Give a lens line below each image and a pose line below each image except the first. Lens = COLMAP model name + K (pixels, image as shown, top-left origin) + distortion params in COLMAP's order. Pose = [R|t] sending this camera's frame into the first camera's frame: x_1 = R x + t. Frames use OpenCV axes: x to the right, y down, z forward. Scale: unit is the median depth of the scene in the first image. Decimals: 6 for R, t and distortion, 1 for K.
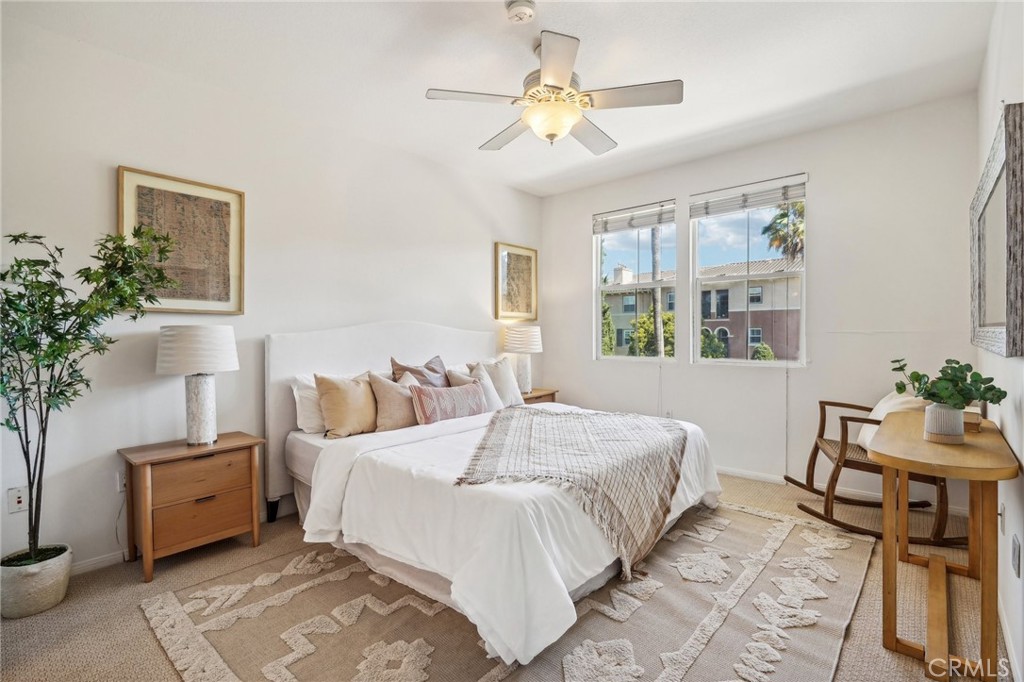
lens RADIAL K [[468.5, 0, 516.4], [0, 468.5, 342.8], [0, 0, 1]] dist [-0.001639, -0.000175]
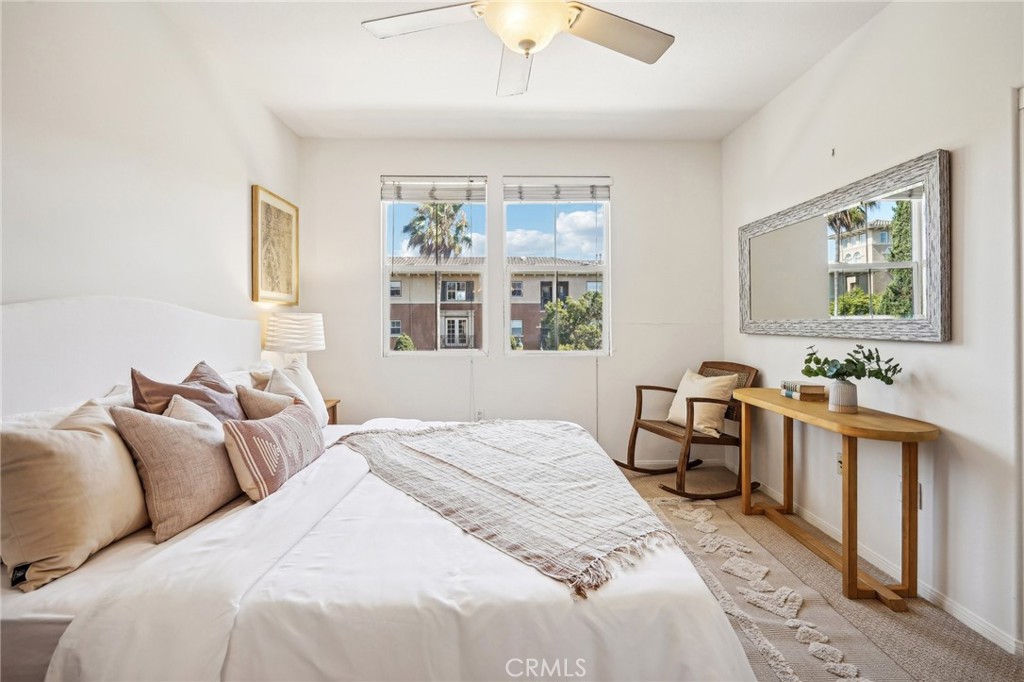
lens RADIAL K [[476.9, 0, 513.4], [0, 476.9, 327.1], [0, 0, 1]] dist [-0.002693, -0.000436]
pose [[0.736207, 0.000074, 0.676757, -0.273738], [0.010612, 0.999876, -0.011654, -0.002942], [-0.676674, 0.015761, 0.736114, 0.314372]]
